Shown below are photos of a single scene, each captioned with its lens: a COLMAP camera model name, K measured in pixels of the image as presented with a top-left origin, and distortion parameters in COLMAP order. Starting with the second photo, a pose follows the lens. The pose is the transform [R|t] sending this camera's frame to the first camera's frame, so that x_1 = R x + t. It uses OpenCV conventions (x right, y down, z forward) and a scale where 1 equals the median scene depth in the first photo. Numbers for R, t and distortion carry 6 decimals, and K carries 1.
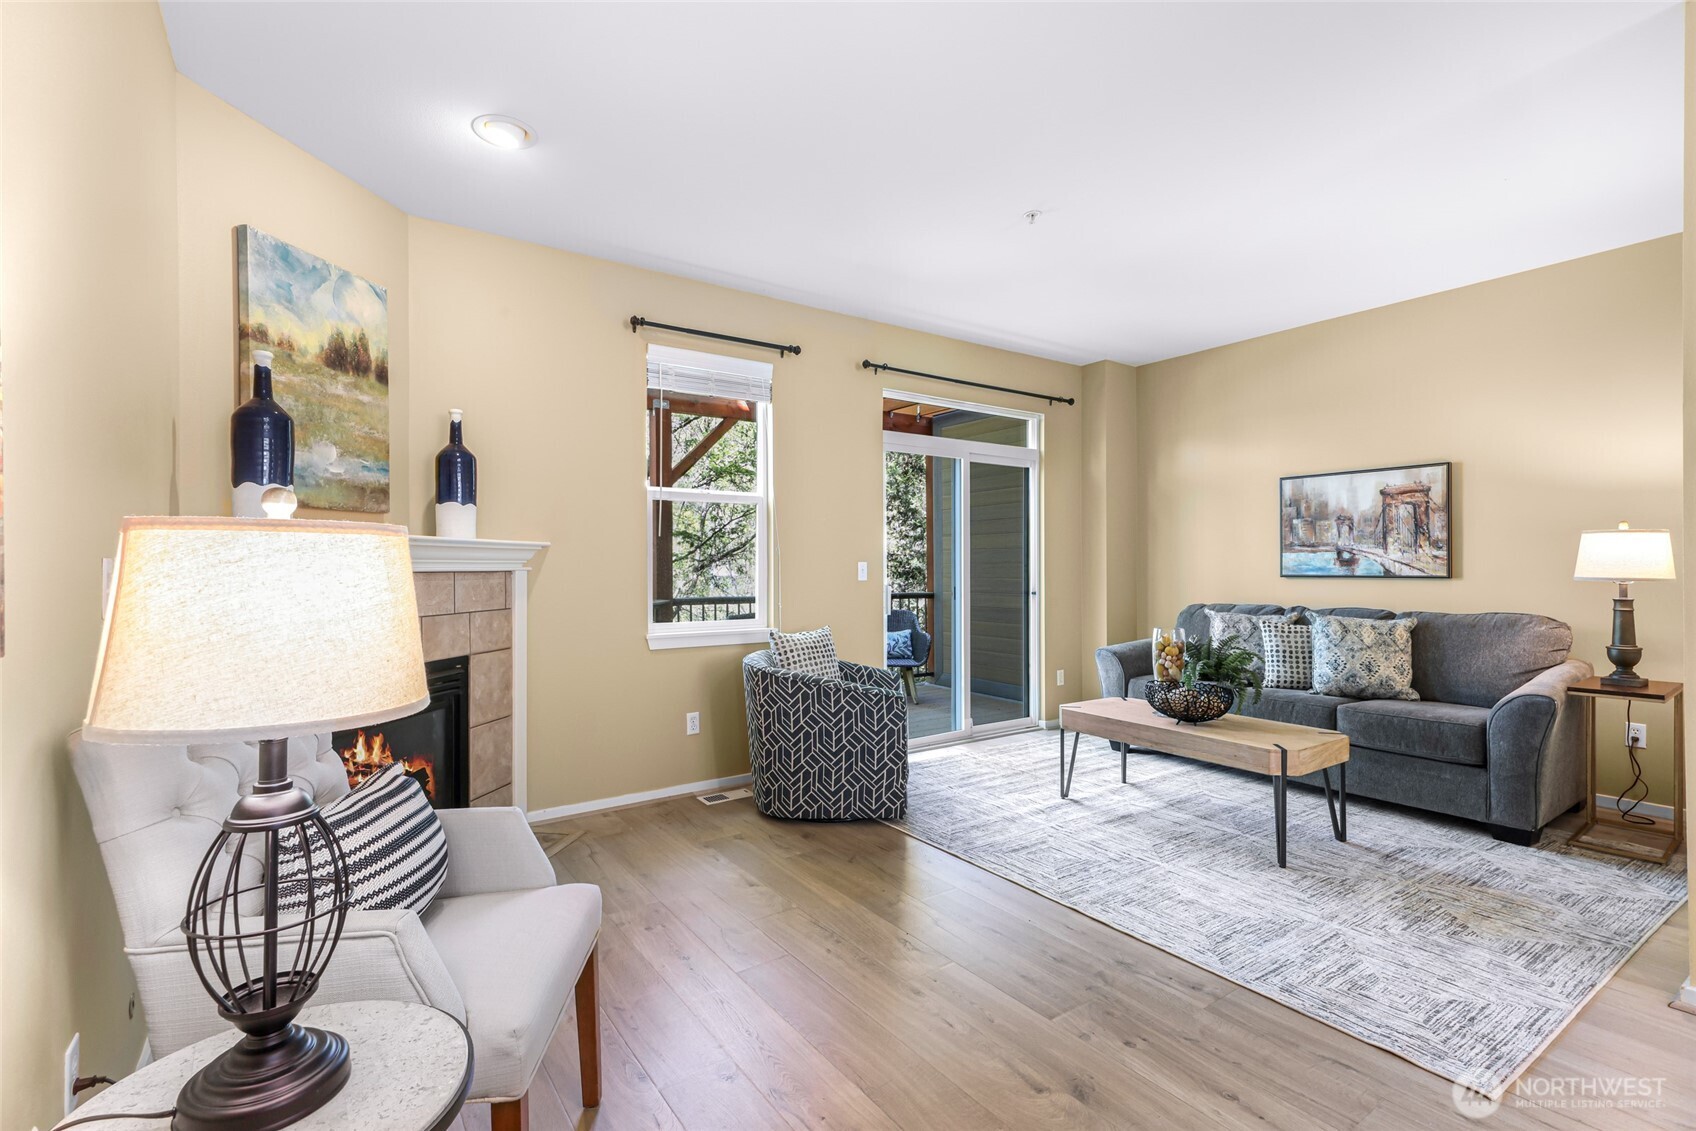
lens RADIAL K [[776.7, 0, 844.0], [0, 776.7, 562.0], [0, 0, 1]] dist [0.013234, 0.000189]
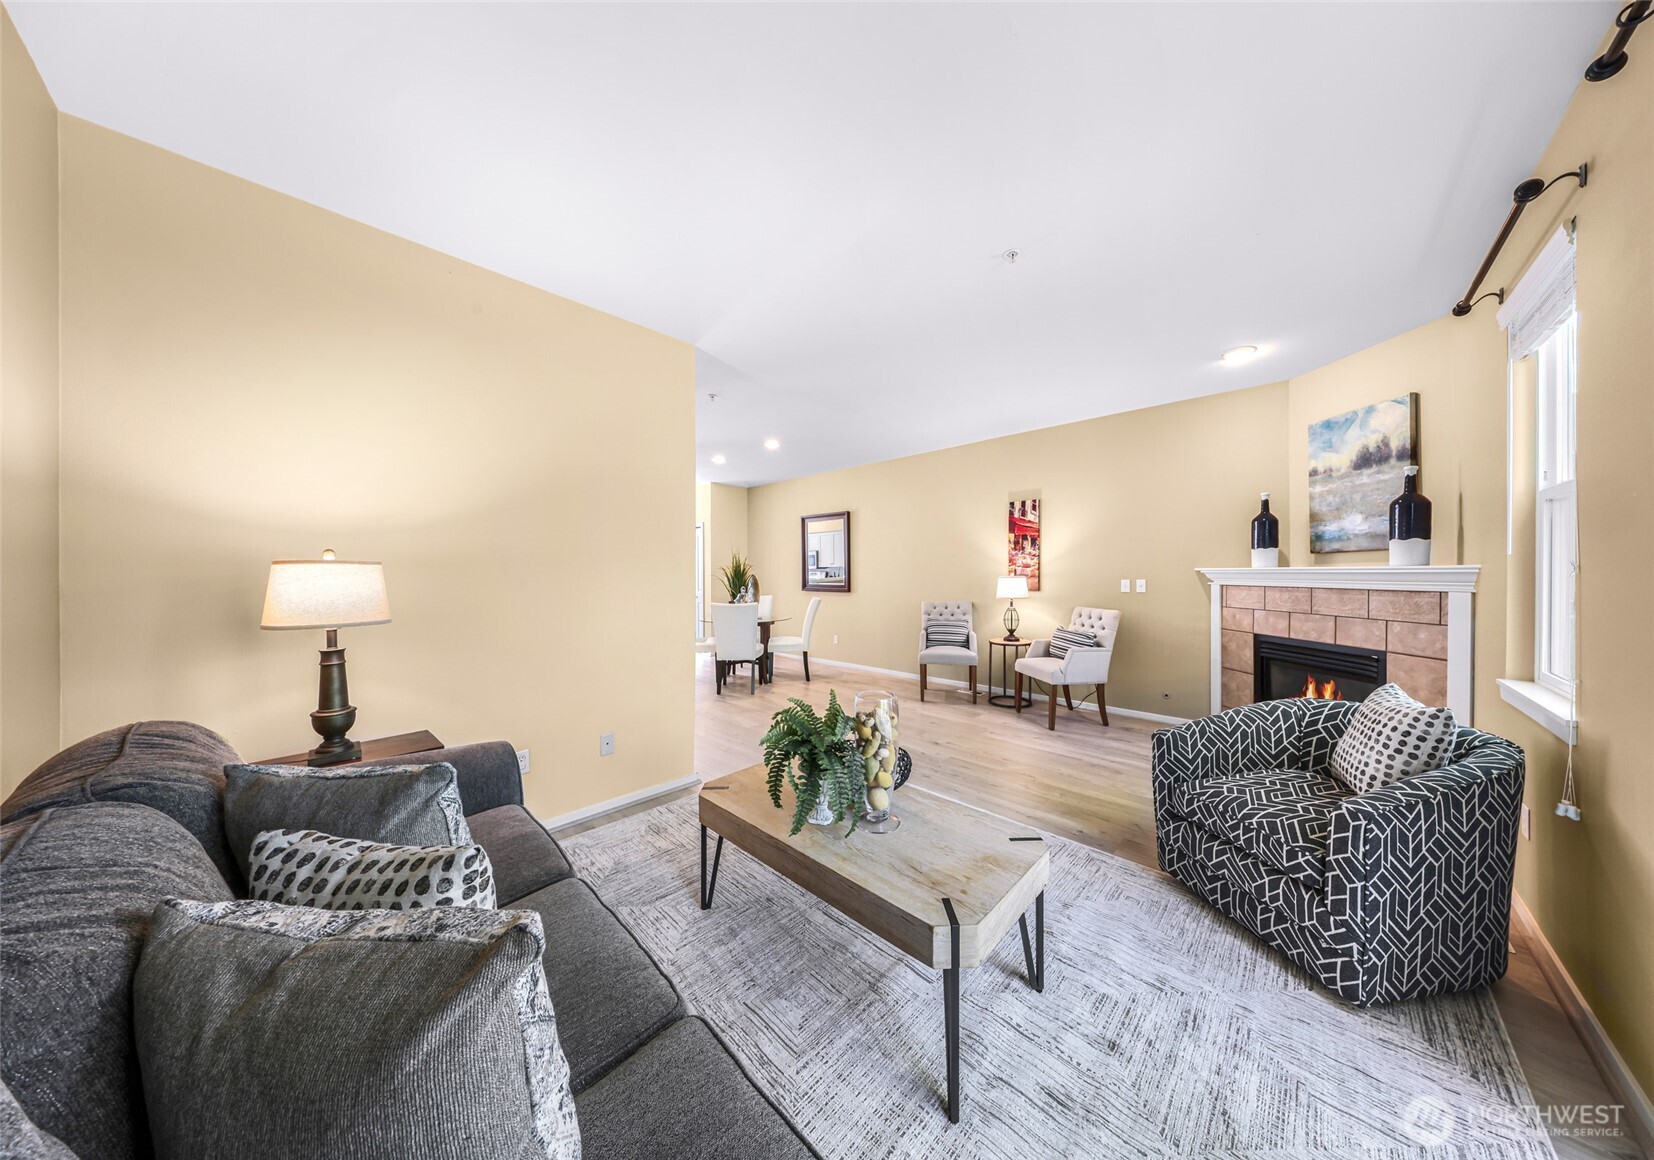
lens RADIAL K [[500.3, 0, 827.0], [0, 500.3, 580.0], [0, 0, 1]] dist [0.000325, 0.000008]
pose [[-0.981086, 0.011626, -0.193221, 0.542977], [0.010604, 0.999924, 0.006324, -0.018197], [0.193279, 0.004156, -0.981135, 1.421297]]
